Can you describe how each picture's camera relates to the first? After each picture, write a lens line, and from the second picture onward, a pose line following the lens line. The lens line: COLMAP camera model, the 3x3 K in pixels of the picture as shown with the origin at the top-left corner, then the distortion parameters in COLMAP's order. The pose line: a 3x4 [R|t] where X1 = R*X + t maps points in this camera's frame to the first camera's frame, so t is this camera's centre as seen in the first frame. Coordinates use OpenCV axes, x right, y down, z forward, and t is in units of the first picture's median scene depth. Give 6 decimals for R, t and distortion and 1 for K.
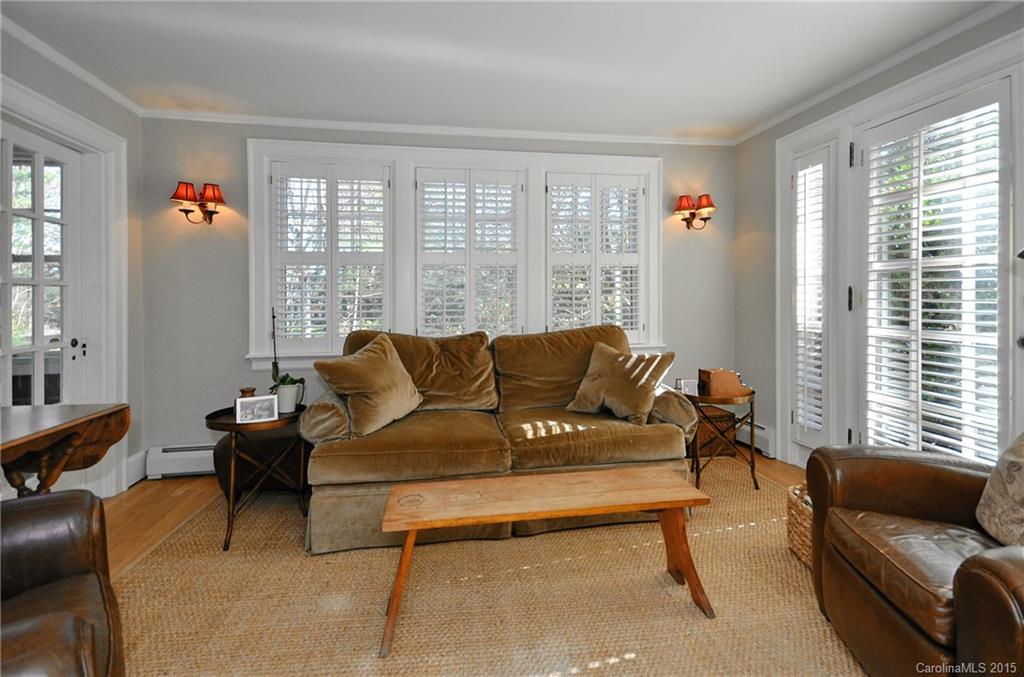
lens RADIAL K [[468.5, 0, 509.0], [0, 468.5, 310.8], [0, 0, 1]] dist [0.002179, 0.000331]
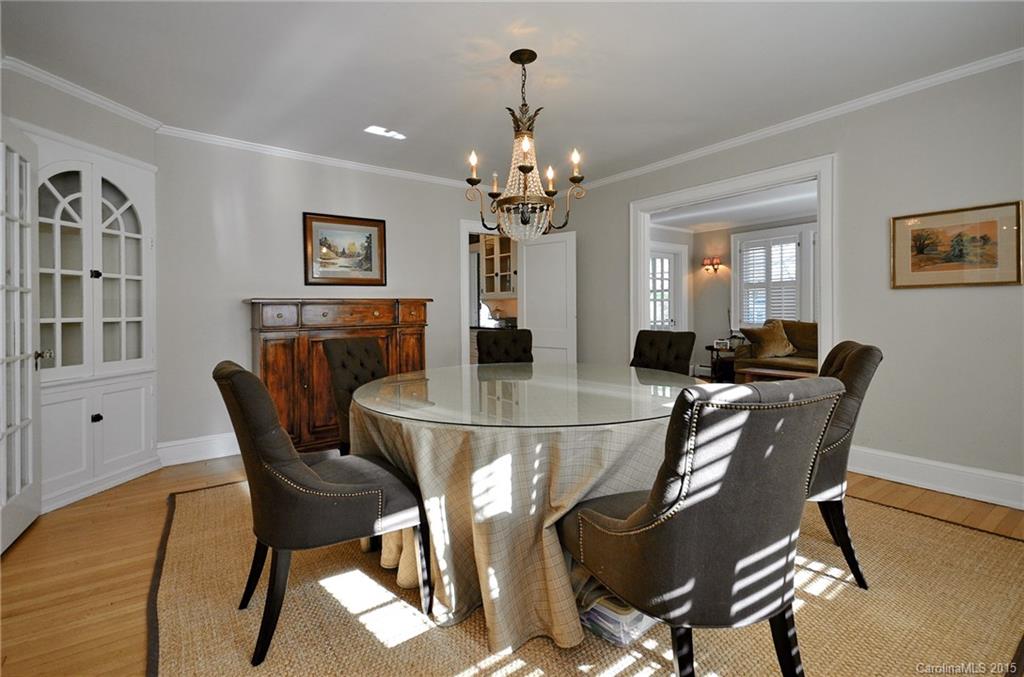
lens RADIAL K [[468.5, 0, 509.0], [0, 468.5, 310.8], [0, 0, 1]] dist [0.002179, 0.000331]
pose [[0.456476, 0.002538, -0.889732, 1.008243], [-0.002609, 0.999995, 0.001514, 0.002575], [0.889732, 0.001631, 0.456481, -1.029677]]
